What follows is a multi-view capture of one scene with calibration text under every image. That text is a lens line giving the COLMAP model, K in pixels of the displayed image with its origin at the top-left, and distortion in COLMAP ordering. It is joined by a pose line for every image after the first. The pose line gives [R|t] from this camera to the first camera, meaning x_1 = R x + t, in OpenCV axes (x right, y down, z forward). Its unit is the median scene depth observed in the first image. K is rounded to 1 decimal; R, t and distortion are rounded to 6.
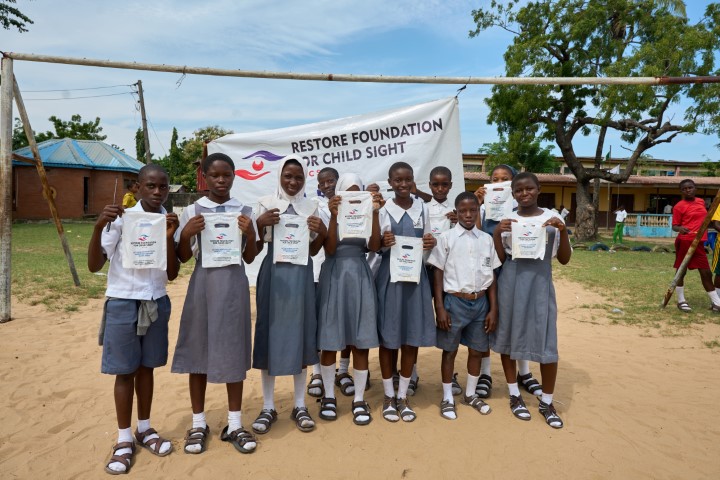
lens RADIAL K [[498.4, 0, 360.0], [0, 498.4, 240.0], [0, 0, 1]] dist [0.001722, -0.000862]
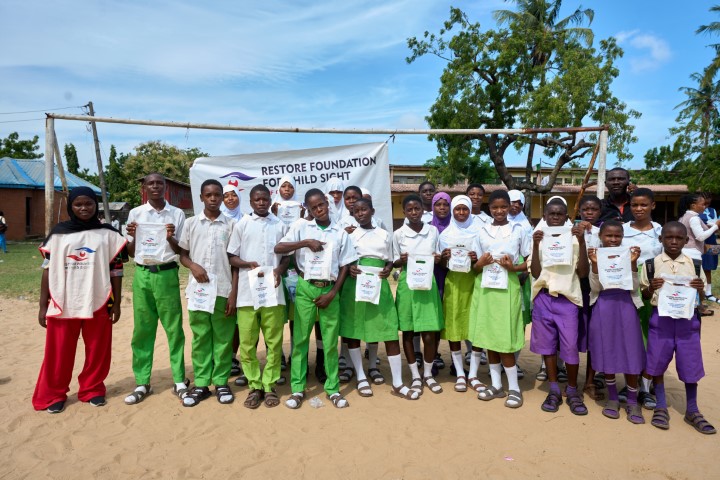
lens RADIAL K [[512.5, 0, 360.0], [0, 512.5, 240.0], [0, 0, 1]] dist [0.004298, 0.001716]
pose [[0.994577, -0.029171, 0.099832, -0.008439], [0.031693, 0.999215, -0.023771, 0.003553], [-0.099060, 0.026806, 0.994720, -0.093955]]
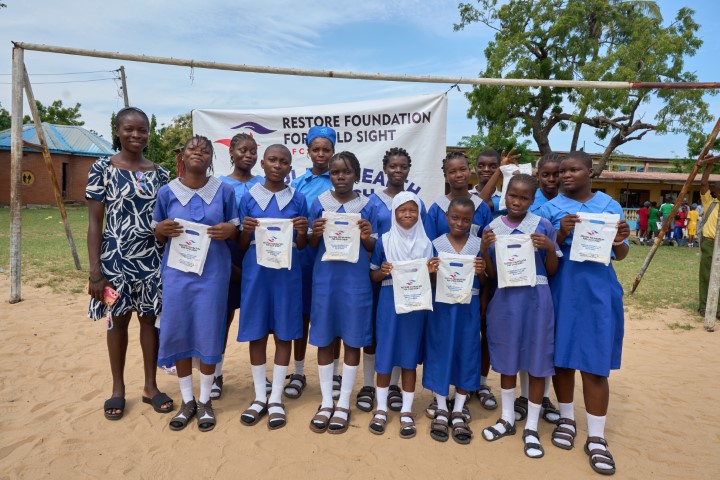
lens RADIAL K [[494.5, 0, 360.0], [0, 494.5, 240.0], [0, 0, 1]] dist [-0.002003, 0.000773]
pose [[0.998974, 0.011137, 0.043904, -0.008279], [-0.012020, 0.999730, 0.019896, 0.000969], [-0.043671, -0.020403, 0.998838, -0.012658]]
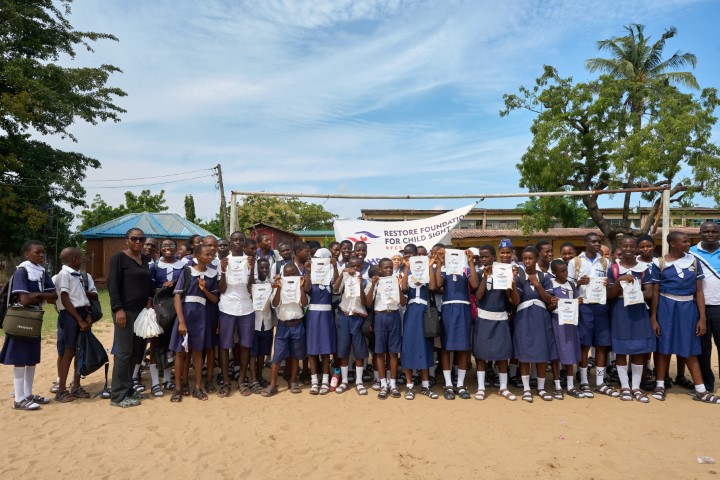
lens RADIAL K [[518.3, 0, 359.3], [0, 518.3, 257.5], [0, 0, 1]] dist [0.008815, 0.002326]
pose [[0.996778, -0.029281, -0.074678, -0.023533], [0.023264, 0.996507, -0.080201, 0.008985], [0.076765, 0.078205, 0.993977, -0.198200]]
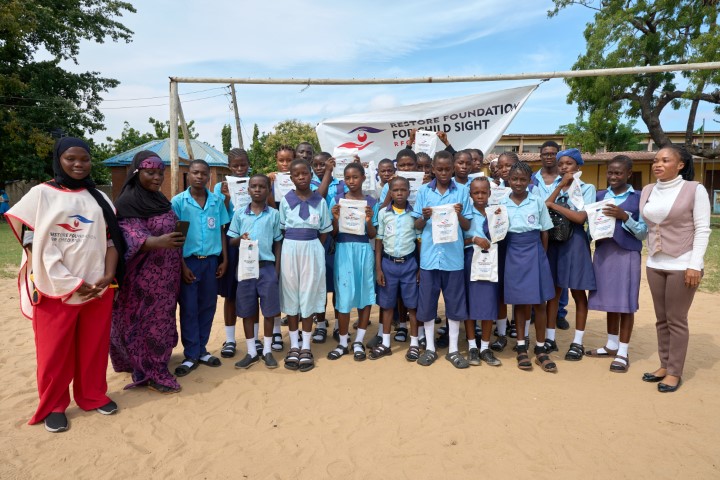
lens RADIAL K [[494.5, 0, 360.0], [0, 494.5, 240.0], [0, 0, 1]] dist [-0.002003, 0.000773]
pose [[0.989021, -0.018096, -0.146665, -0.013470], [0.022016, 0.999441, 0.025145, 0.003813], [0.146128, -0.028098, 0.988867, -0.041559]]
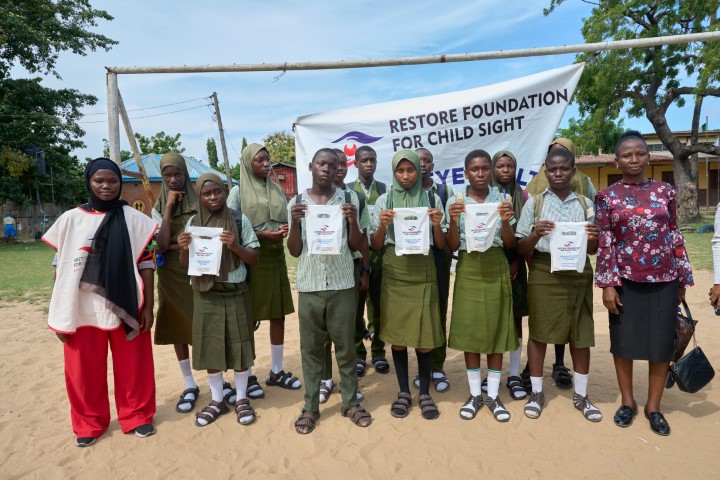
lens RADIAL K [[494.5, 0, 360.0], [0, 494.5, 240.0], [0, 0, 1]] dist [-0.002003, 0.000773]
pose [[0.989636, -0.052627, -0.133605, -0.023316], [0.053740, 0.998544, 0.004730, -0.002506], [0.133162, -0.011861, 0.991023, 0.019524]]
